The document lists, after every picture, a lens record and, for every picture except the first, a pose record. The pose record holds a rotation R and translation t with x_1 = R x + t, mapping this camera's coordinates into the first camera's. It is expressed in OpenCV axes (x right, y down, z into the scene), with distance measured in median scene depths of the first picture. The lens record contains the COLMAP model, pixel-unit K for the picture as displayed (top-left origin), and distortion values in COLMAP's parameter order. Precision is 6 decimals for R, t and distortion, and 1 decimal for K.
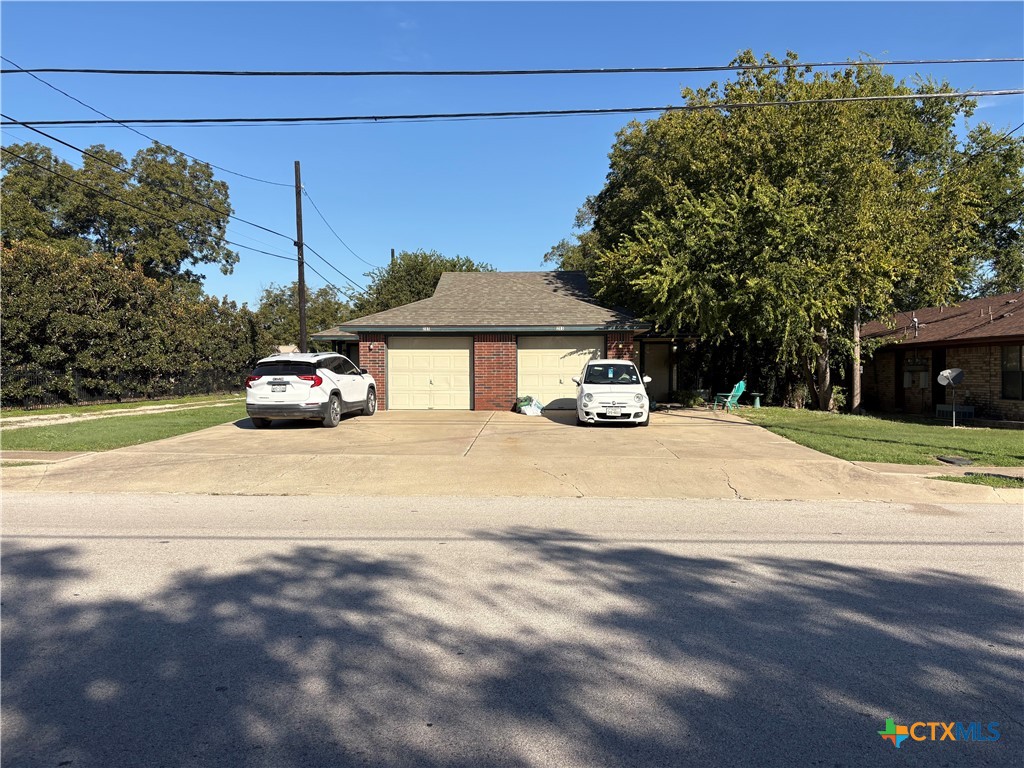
lens RADIAL K [[754.4, 0, 512.0], [0, 754.4, 384.0], [0, 0, 1]] dist [0.056345, -0.003253]
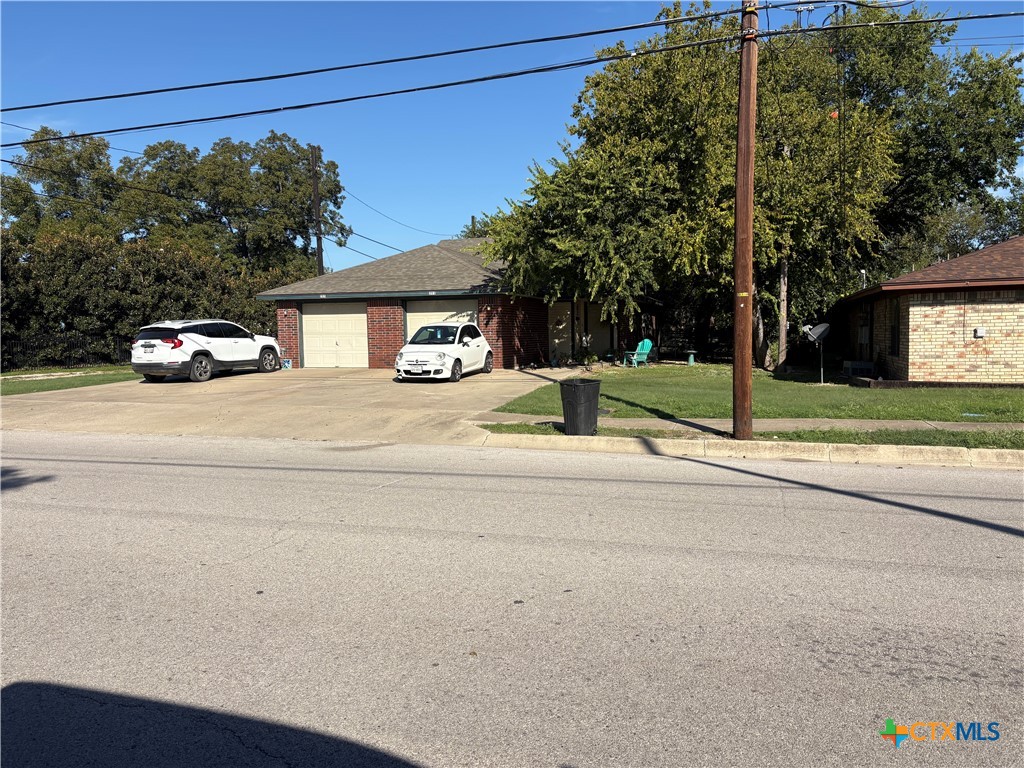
lens RADIAL K [[754.4, 0, 512.0], [0, 754.4, 384.0], [0, 0, 1]] dist [0.056345, -0.003253]
pose [[0.968112, 0.002956, -0.250499, 0.435178], [0.010511, 0.998571, 0.052404, 0.001447], [0.250296, -0.053366, 0.966697, -0.038733]]
